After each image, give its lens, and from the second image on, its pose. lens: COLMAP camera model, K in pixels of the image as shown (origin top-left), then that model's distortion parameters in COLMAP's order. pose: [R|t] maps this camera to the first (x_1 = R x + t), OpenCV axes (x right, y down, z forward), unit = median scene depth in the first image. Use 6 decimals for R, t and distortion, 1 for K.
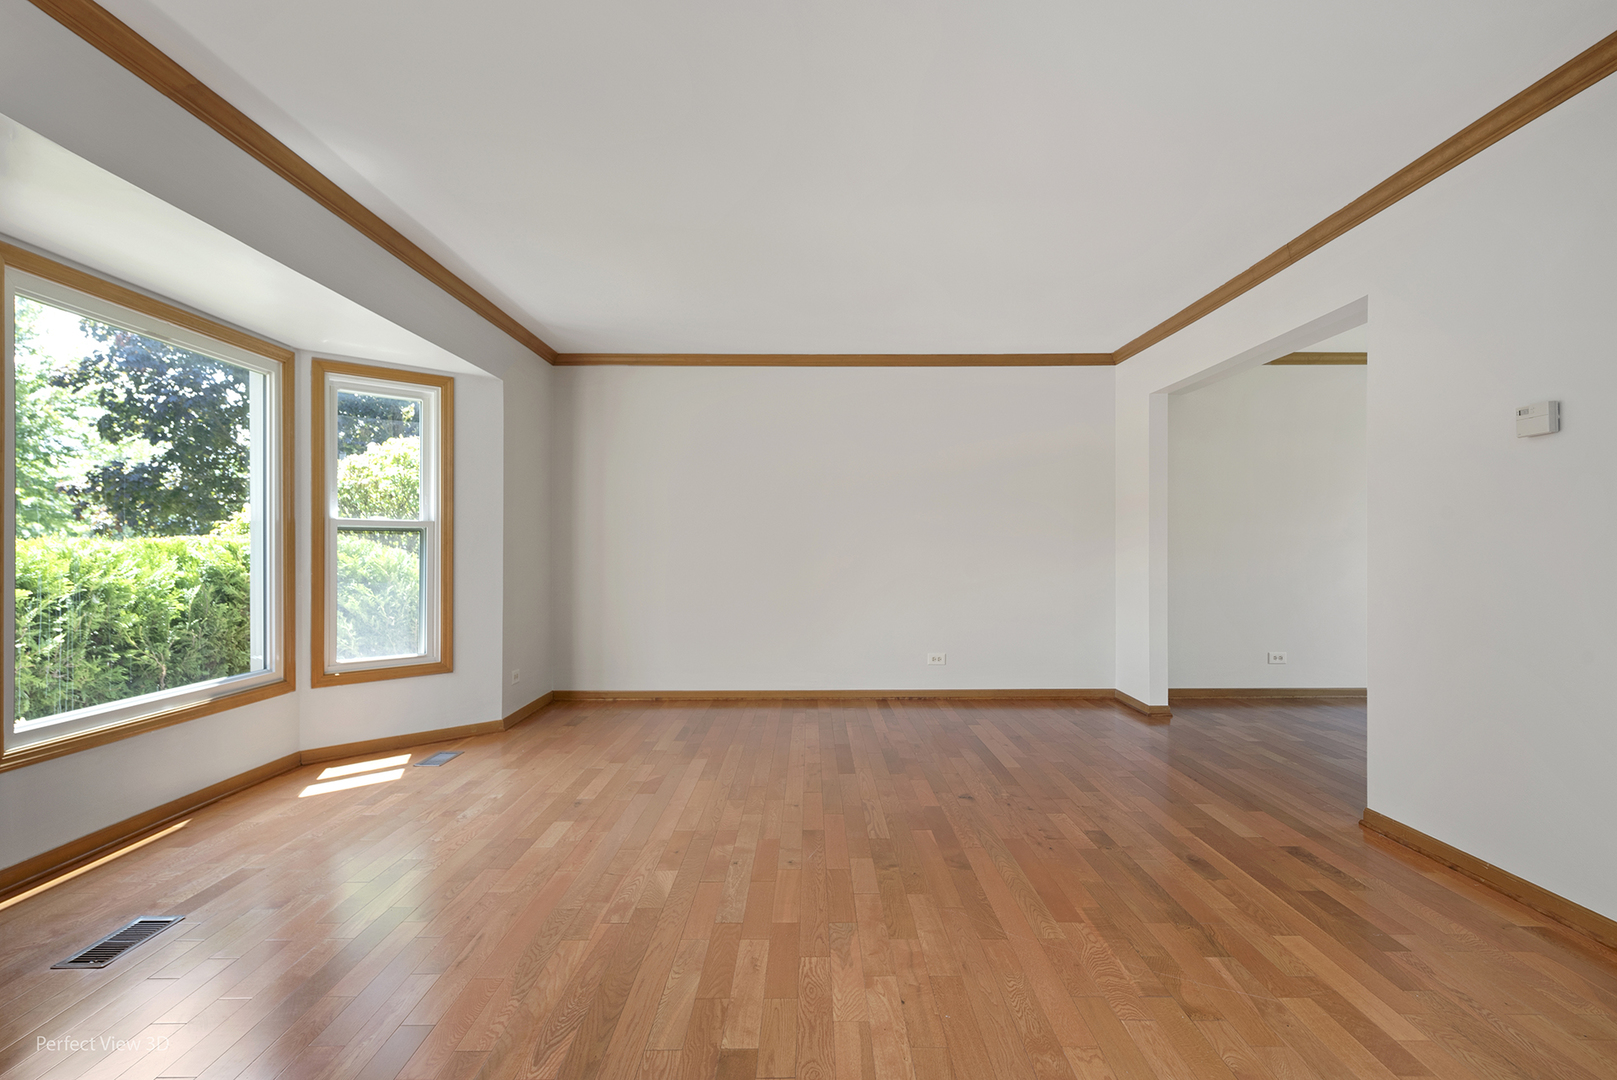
lens RADIAL K [[867.0, 0, 808.5], [0, 867.0, 540.0], [0, 0, 1]] dist [0.001421, 0.000048]
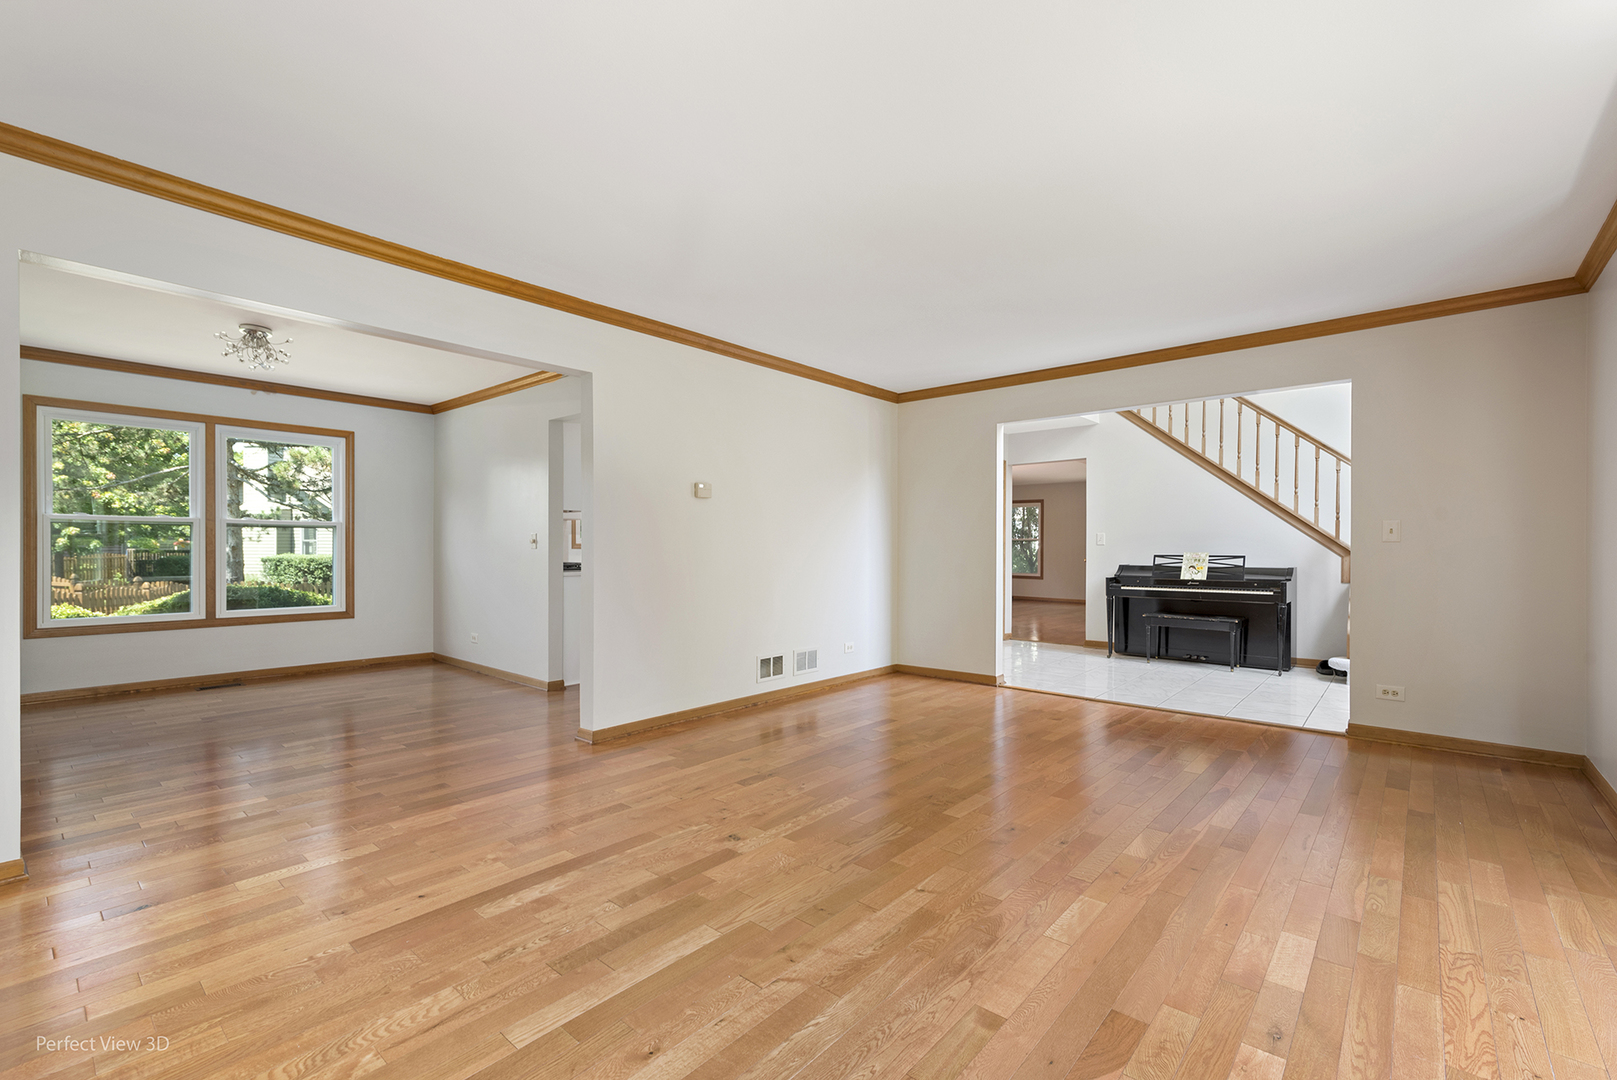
lens RADIAL K [[705.6, 0, 797.4], [0, 705.6, 548.1], [0, 0, 1]] dist [0.016833, 0.000002]
pose [[-0.754537, -0.000008, 0.656258, -0.366768], [-0.003853, 0.999983, -0.004418, 0.013927], [-0.656247, -0.005862, -0.754524, 1.672896]]
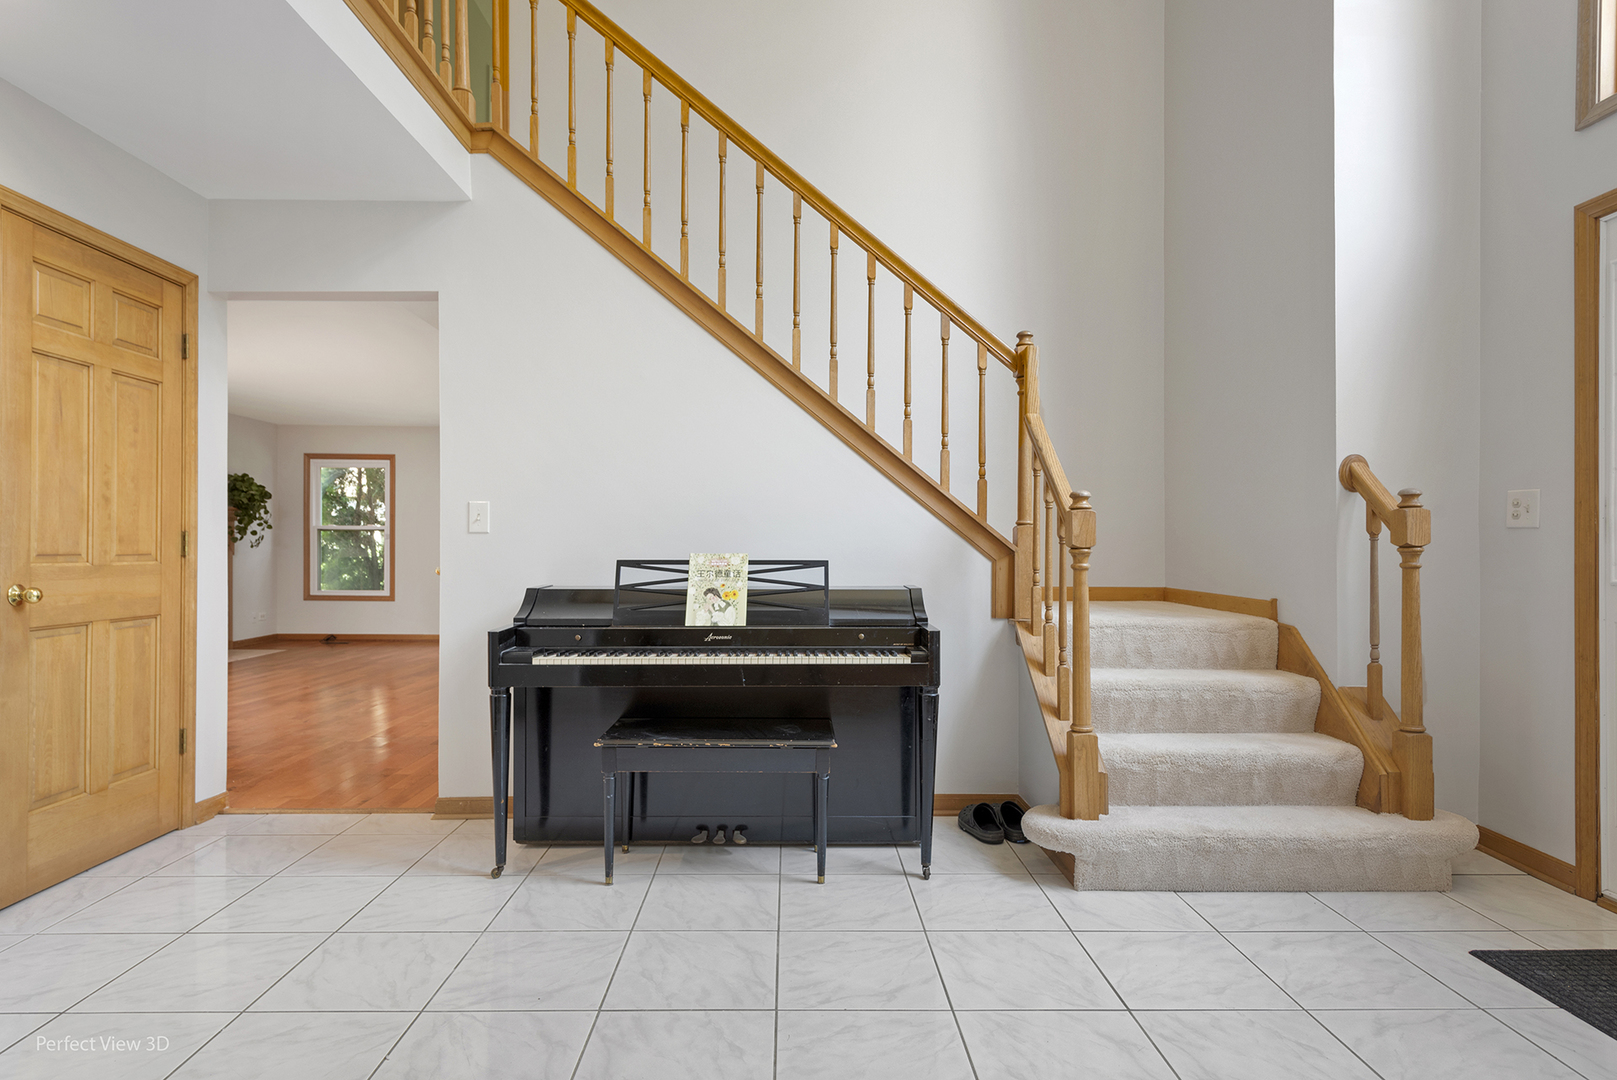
lens RADIAL K [[879.9, 0, 781.9], [0, 879.9, 543.0], [0, 0, 1]] dist [0.026635, -0.000481]
pose [[-0.999981, 0.000410, 0.006189, 0.031845], [0.000362, 0.999969, -0.007813, 0.009982], [-0.006192, -0.007811, -0.999950, 0.338642]]
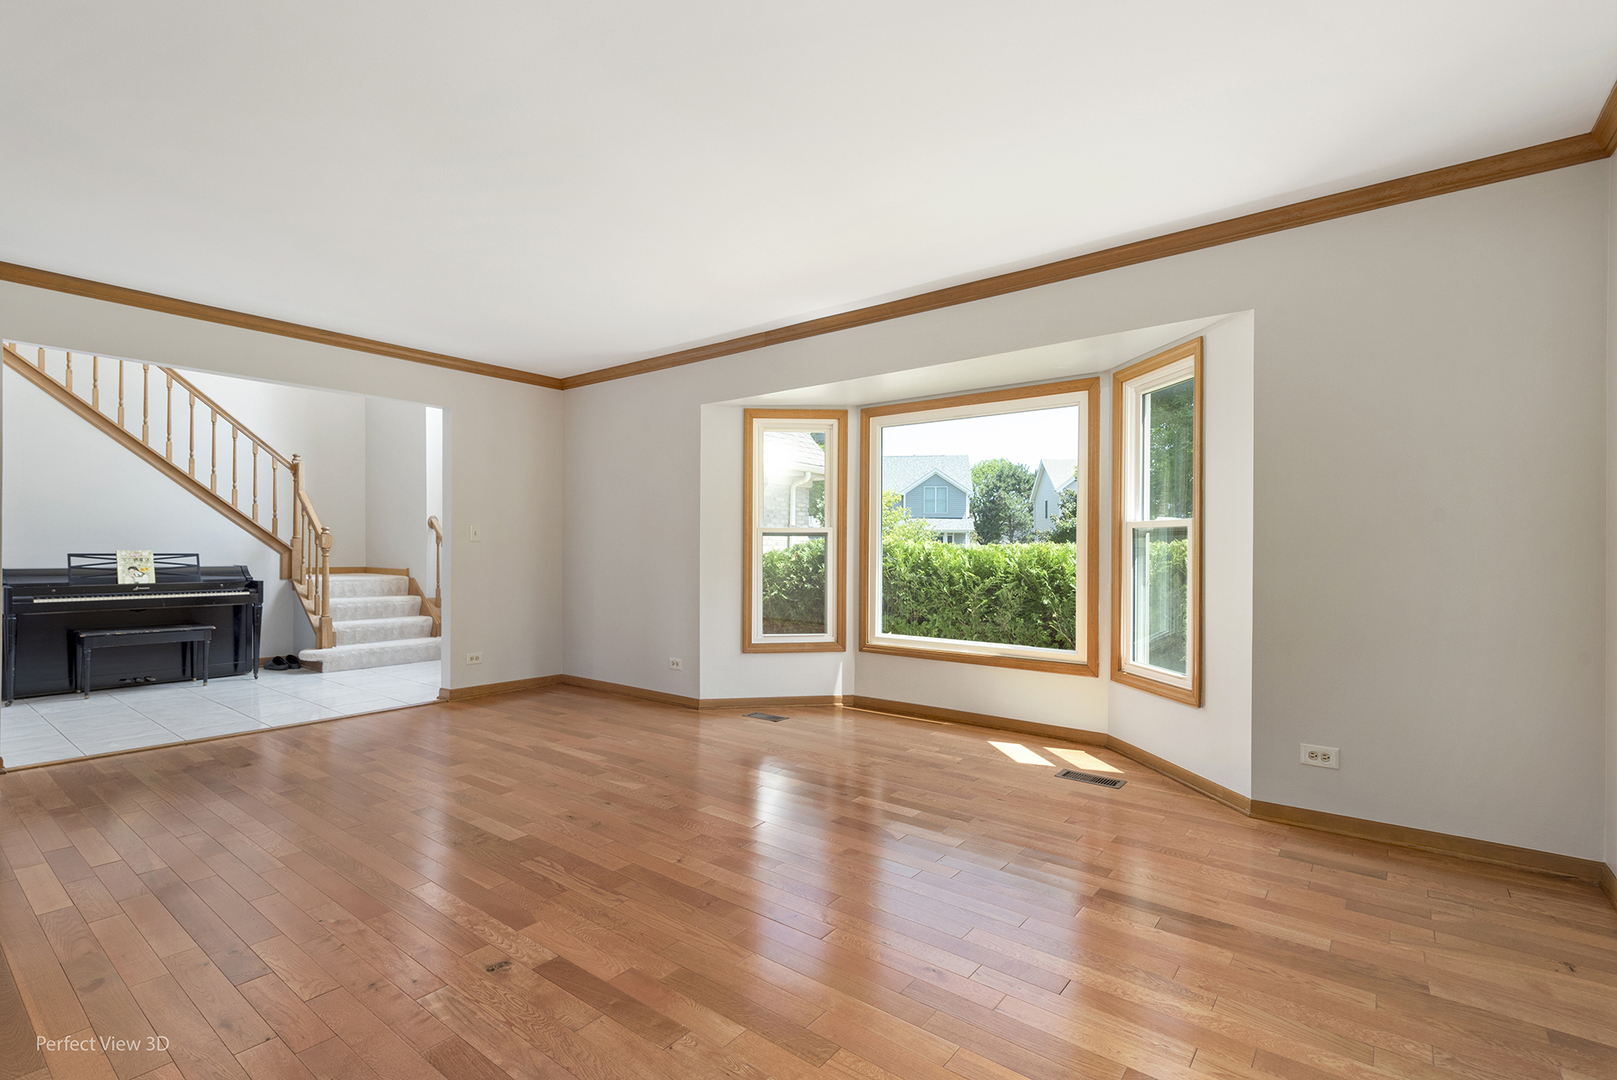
lens RADIAL K [[735.1, 0, 807.1], [0, 735.1, 550.5], [0, 0, 1]] dist [-0.000168, -0.000041]
pose [[-0.608362, 0.000460, -0.793660, 0.509447], [-0.000584, 0.999999, 0.001027, 0.011192], [0.793660, 0.001089, -0.608361, 1.656627]]
